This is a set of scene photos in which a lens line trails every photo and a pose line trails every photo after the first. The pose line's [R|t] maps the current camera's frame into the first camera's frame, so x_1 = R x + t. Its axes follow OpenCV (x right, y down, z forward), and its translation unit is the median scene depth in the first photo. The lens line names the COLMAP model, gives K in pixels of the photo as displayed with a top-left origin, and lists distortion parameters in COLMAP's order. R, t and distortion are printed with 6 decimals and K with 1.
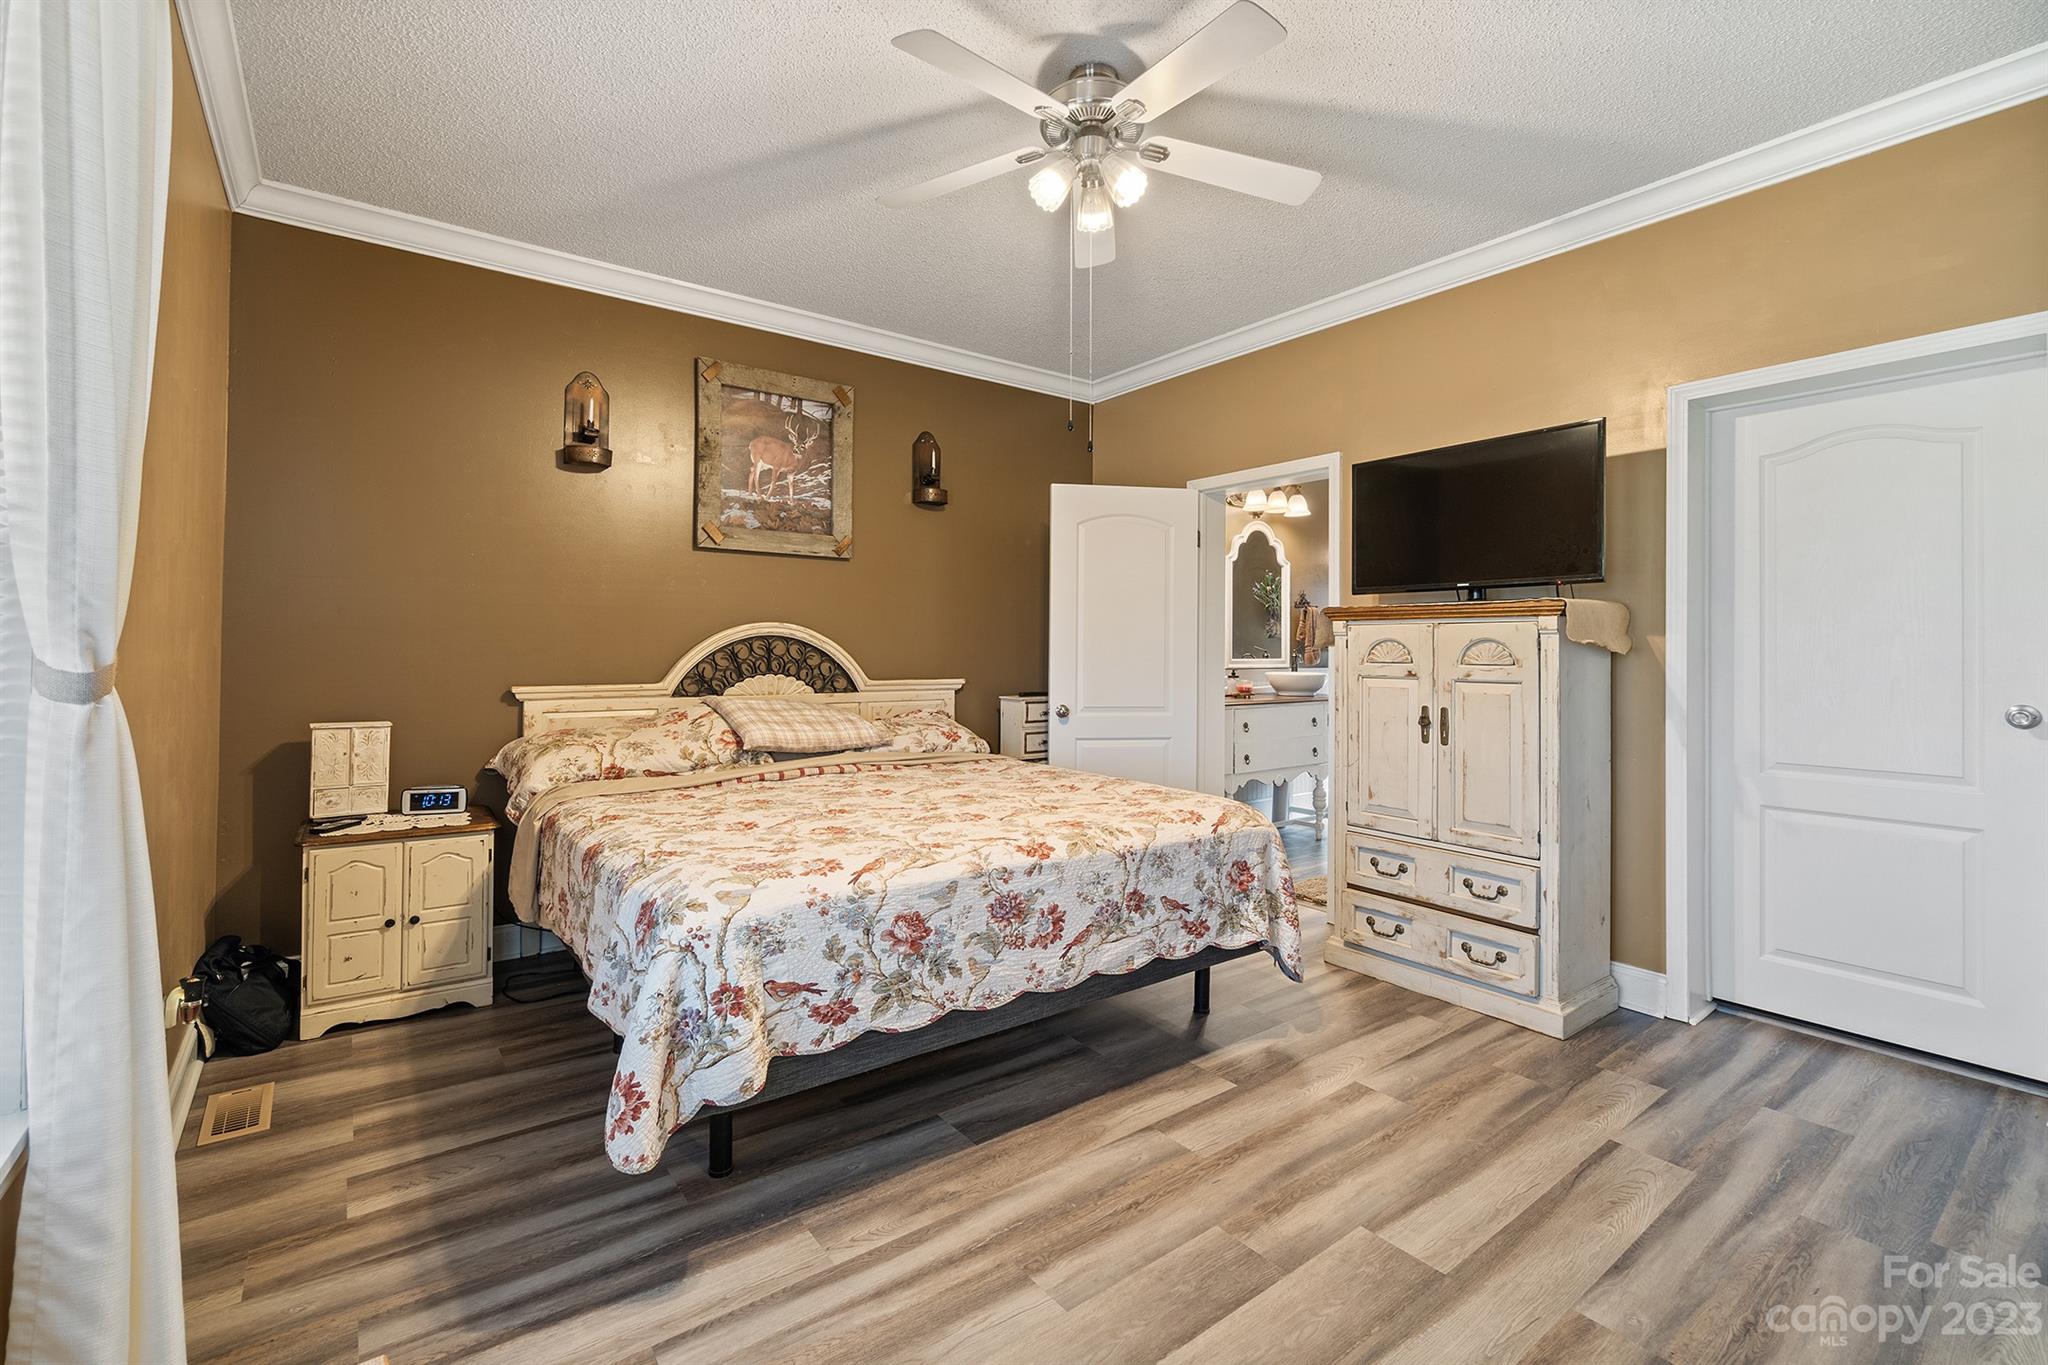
lens RADIAL K [[885.9, 0, 1004.7], [0, 885.9, 633.8], [0, 0, 1]] dist [-0.007889, 0.001233]
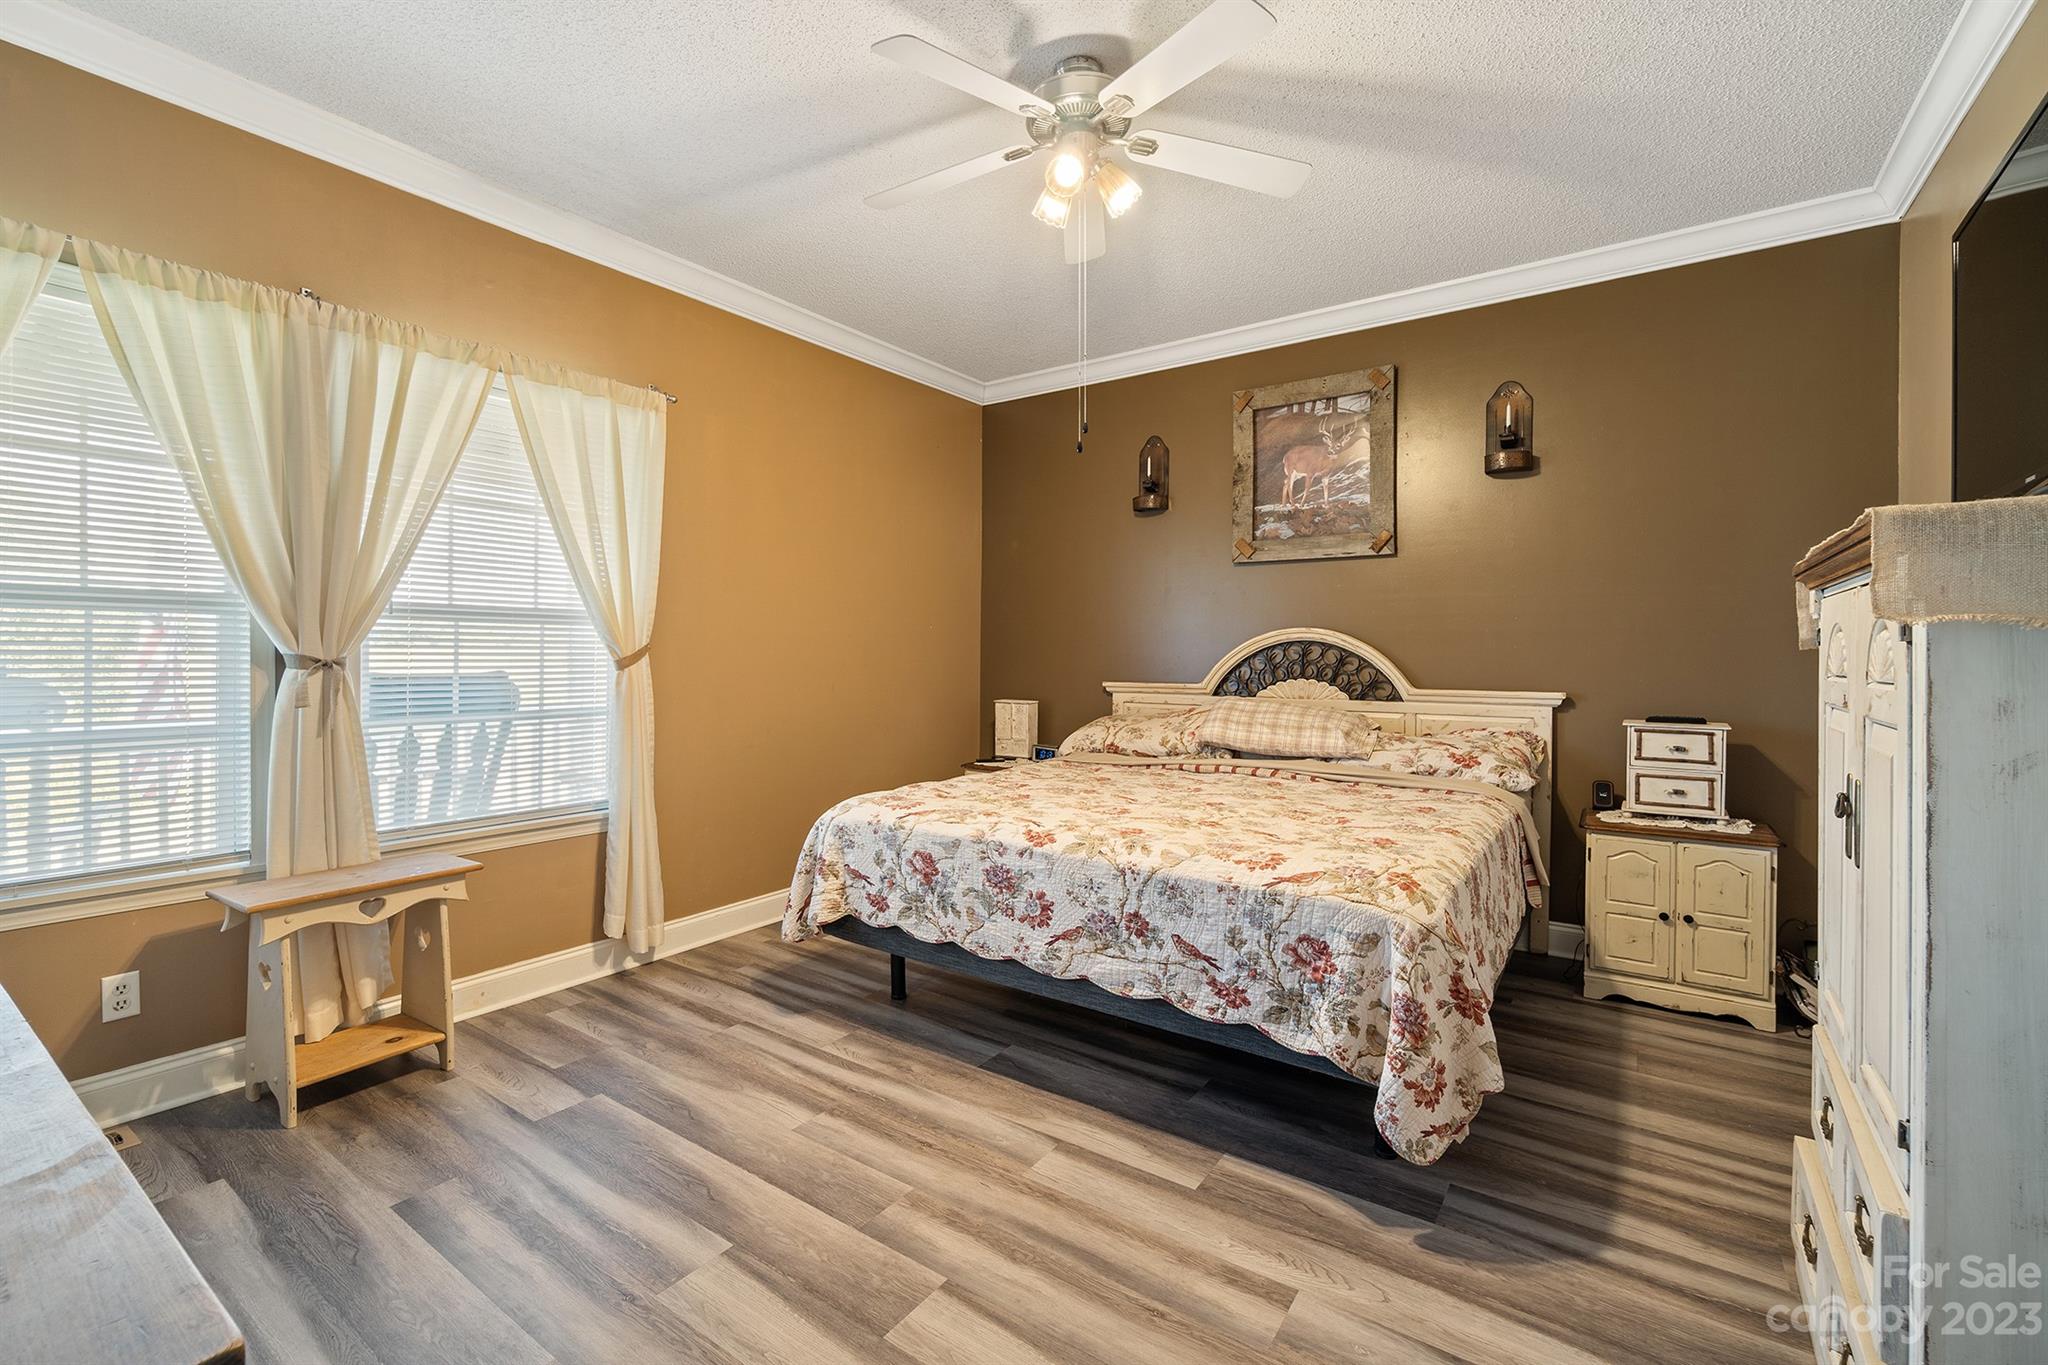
lens RADIAL K [[885.9, 0, 1010.2], [0, 885.9, 651.3], [0, 0, 1]] dist [-0.007889, 0.001233]
pose [[0.311567, -0.006950, -0.950199, 0.986424], [0.014950, 0.999885, -0.002411, 0.019104], [0.950107, -0.013454, 0.311635, 0.597833]]
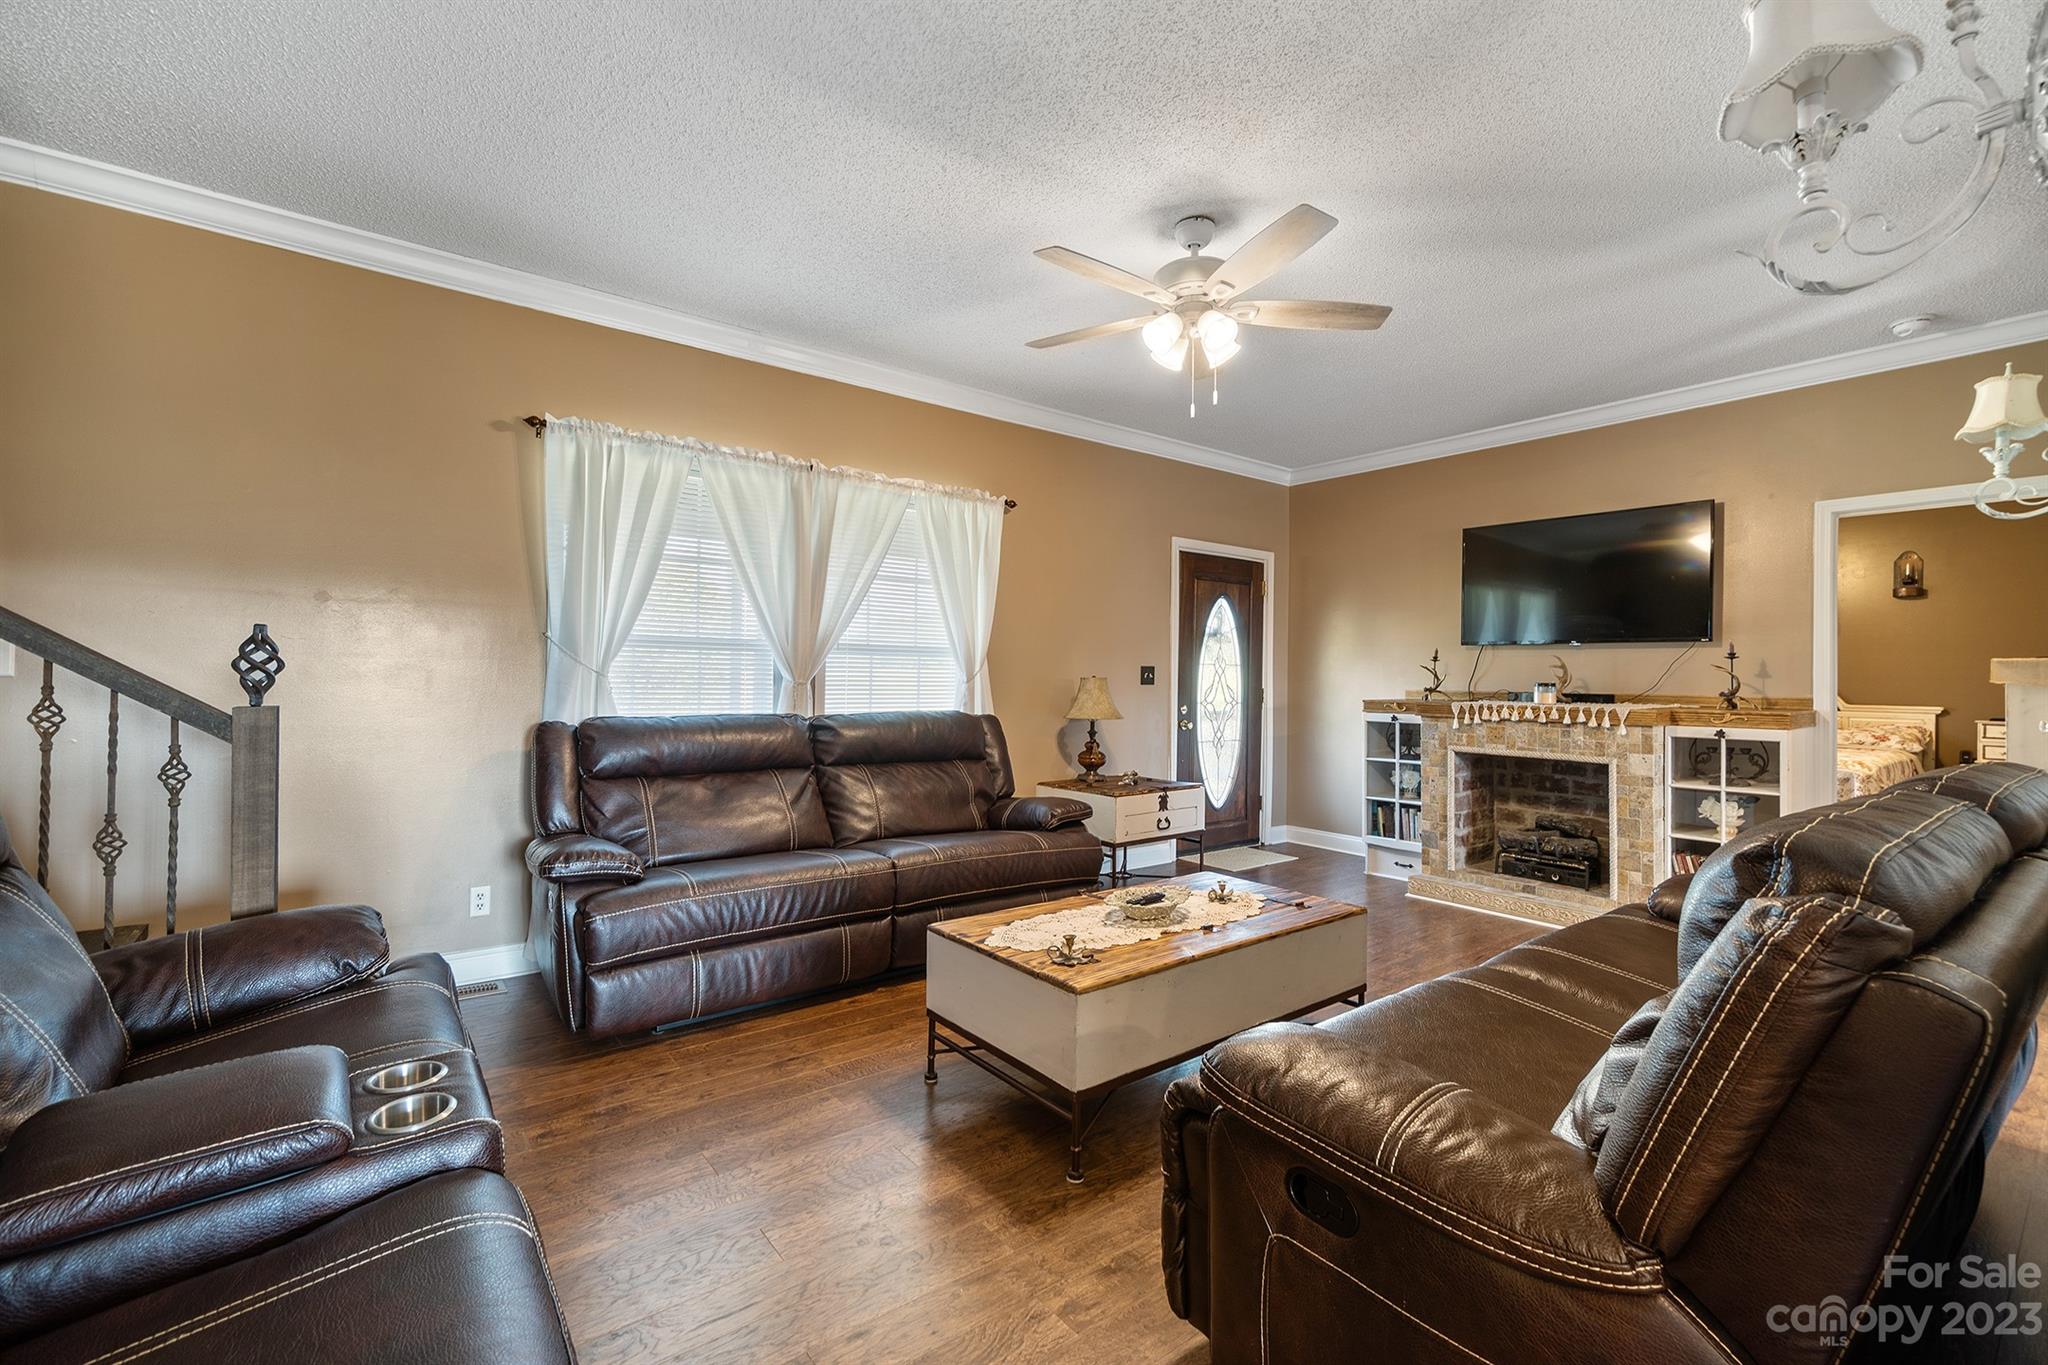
lens RADIAL K [[885.9, 0, 1003.8], [0, 885.9, 674.6], [0, 0, 1]] dist [-0.007889, 0.001233]
pose [[0.016273, -0.015703, -0.999744, 2.694634], [0.006224, 0.999859, -0.015604, 0.016333], [0.999848, -0.005968, 0.016368, -1.179776]]
